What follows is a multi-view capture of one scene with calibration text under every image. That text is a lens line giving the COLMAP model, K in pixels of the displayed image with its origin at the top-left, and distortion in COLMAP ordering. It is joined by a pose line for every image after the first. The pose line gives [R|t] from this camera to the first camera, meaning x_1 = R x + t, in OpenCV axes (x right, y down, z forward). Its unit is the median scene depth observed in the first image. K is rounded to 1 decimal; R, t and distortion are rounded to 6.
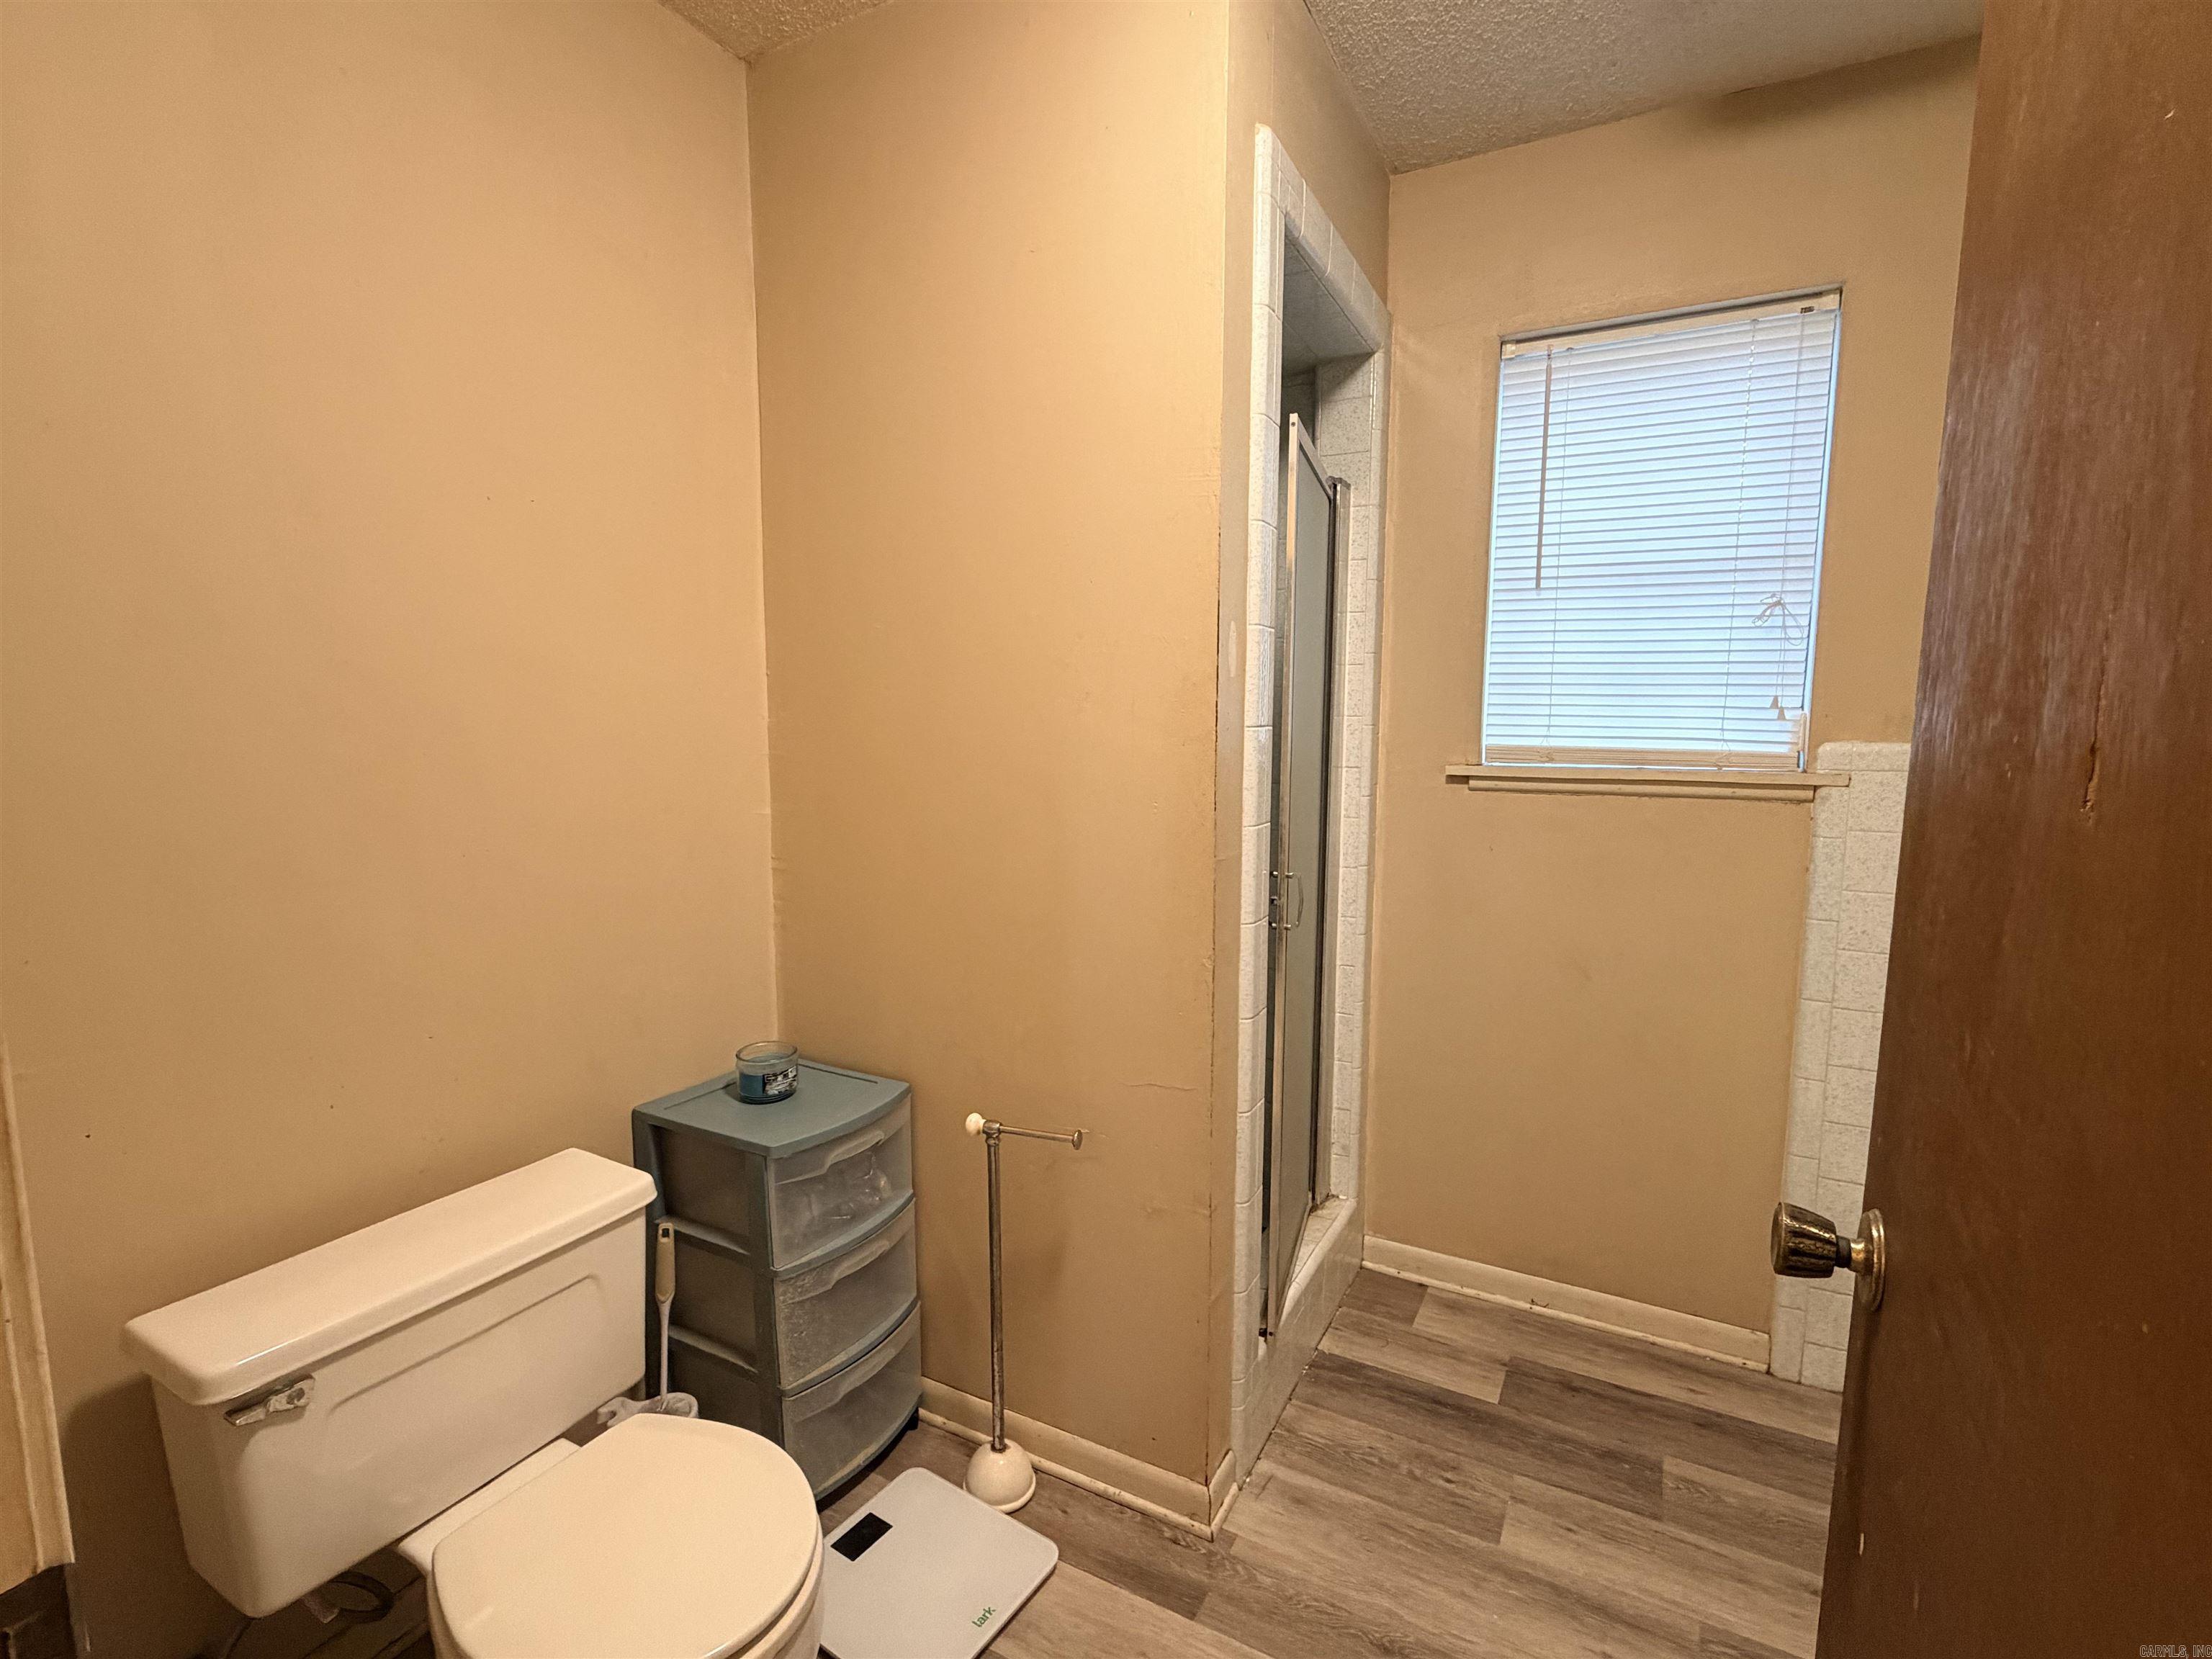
lens RADIAL K [[1032.3, 0, 1108.0], [0, 1032.3, 832.2], [0, 0, 1]] dist [0.005584, -0.000173]
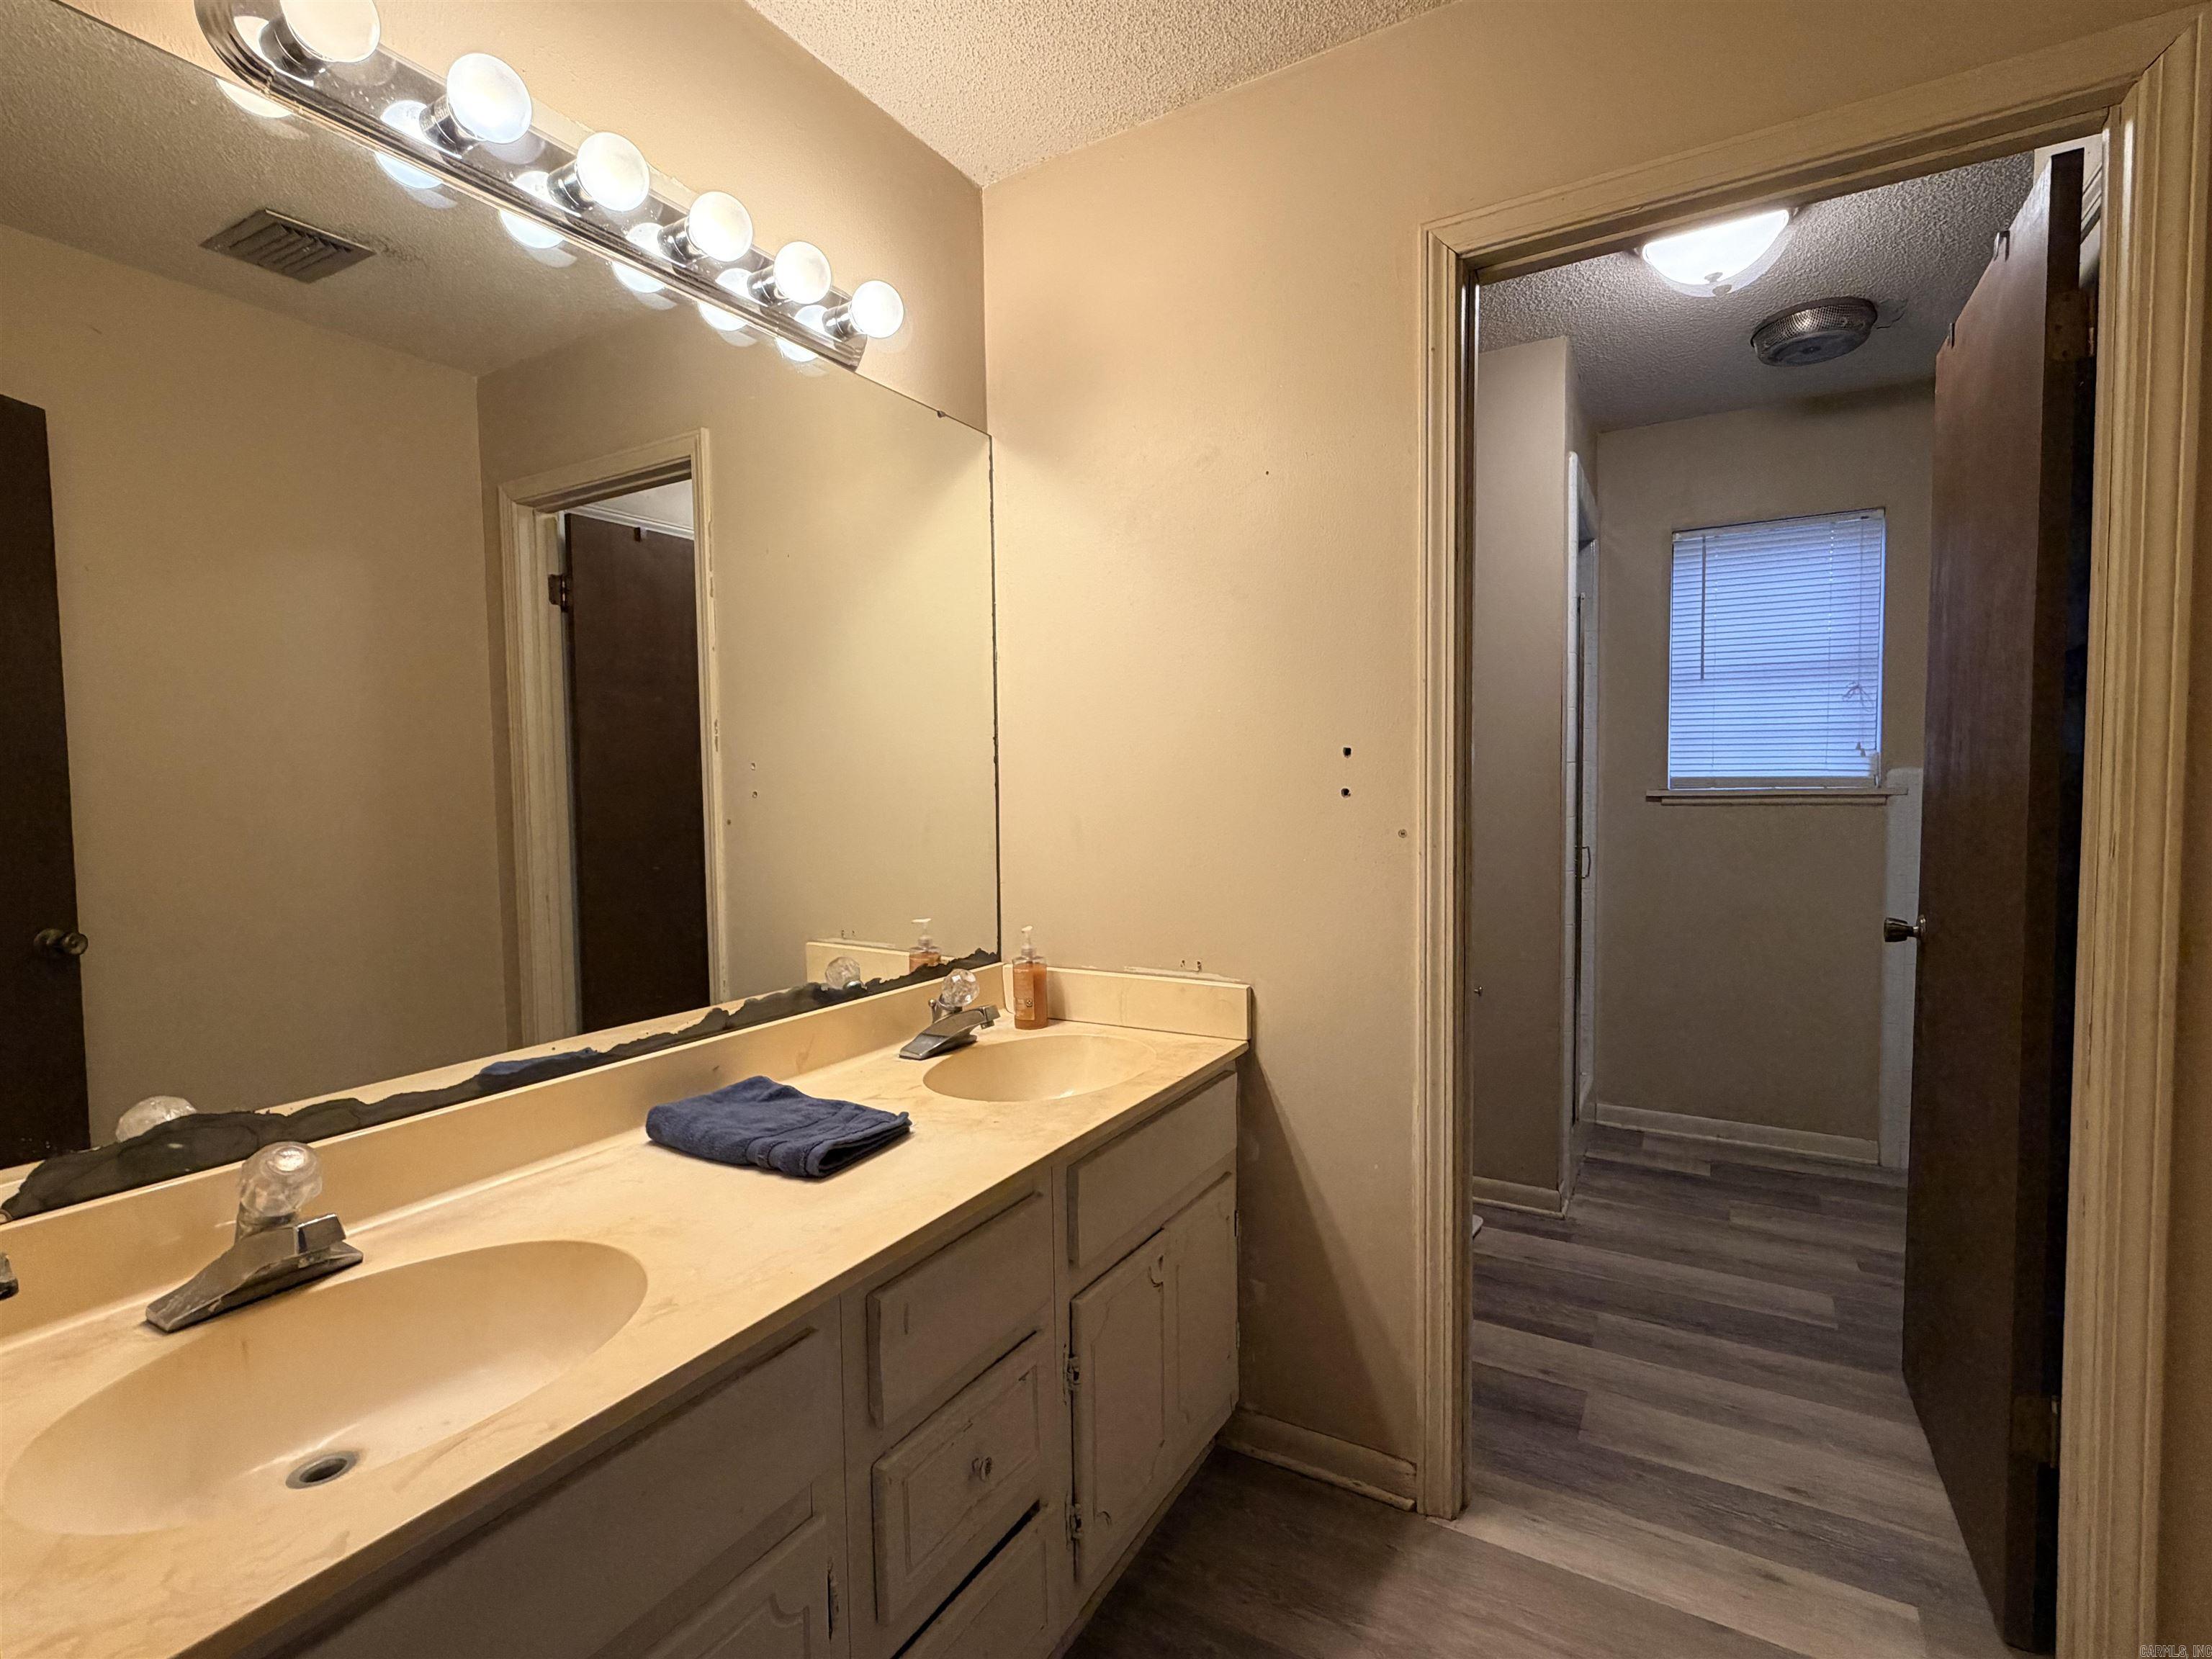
lens RADIAL K [[1032.3, 0, 1110.6], [0, 1032.3, 835.5], [0, 0, 1]] dist [0.005584, -0.000173]
pose [[0.999090, -0.014077, -0.040271, -0.482726], [0.011403, 0.997764, -0.065857, 0.112204], [0.041108, 0.065338, 0.997016, -0.686349]]
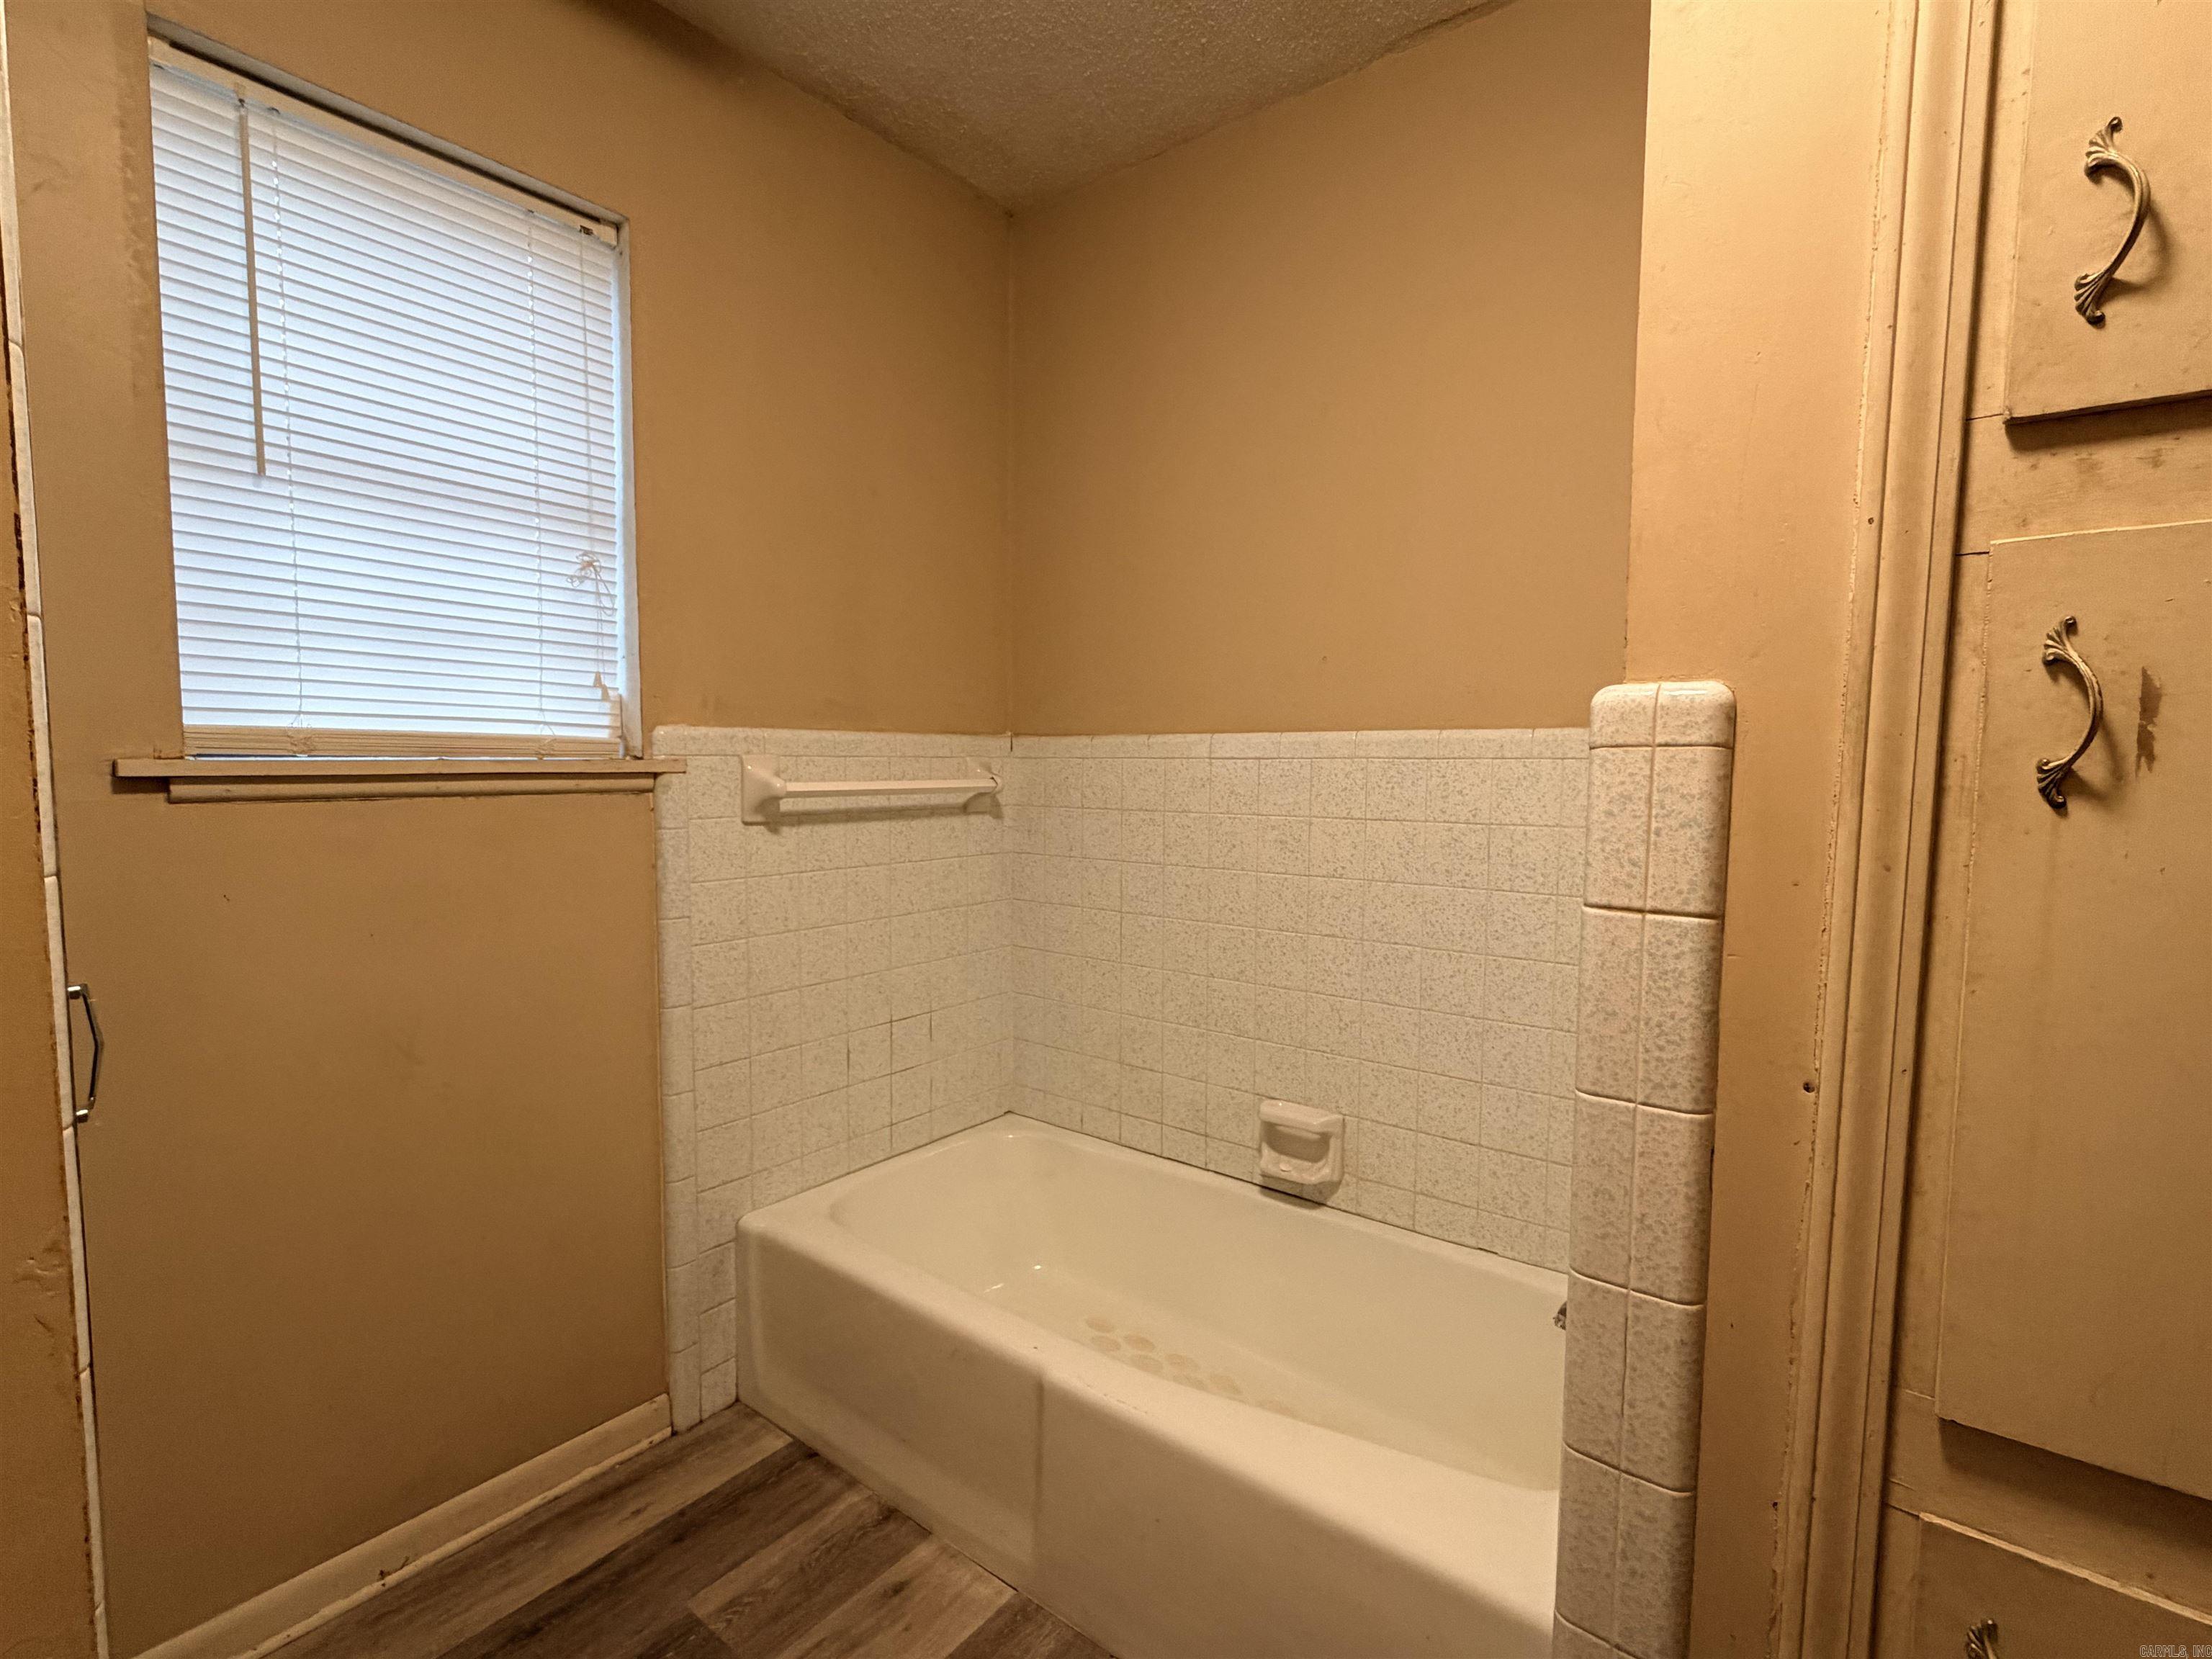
lens RADIAL K [[1032.3, 0, 1109.4], [0, 1032.3, 832.5], [0, 0, 1]] dist [0.005584, -0.000173]
pose [[0.174722, -0.073195, 0.981893, -0.137788], [0.108119, 0.992629, 0.054756, 0.000203], [-0.978664, 0.096594, 0.181348, 0.436105]]
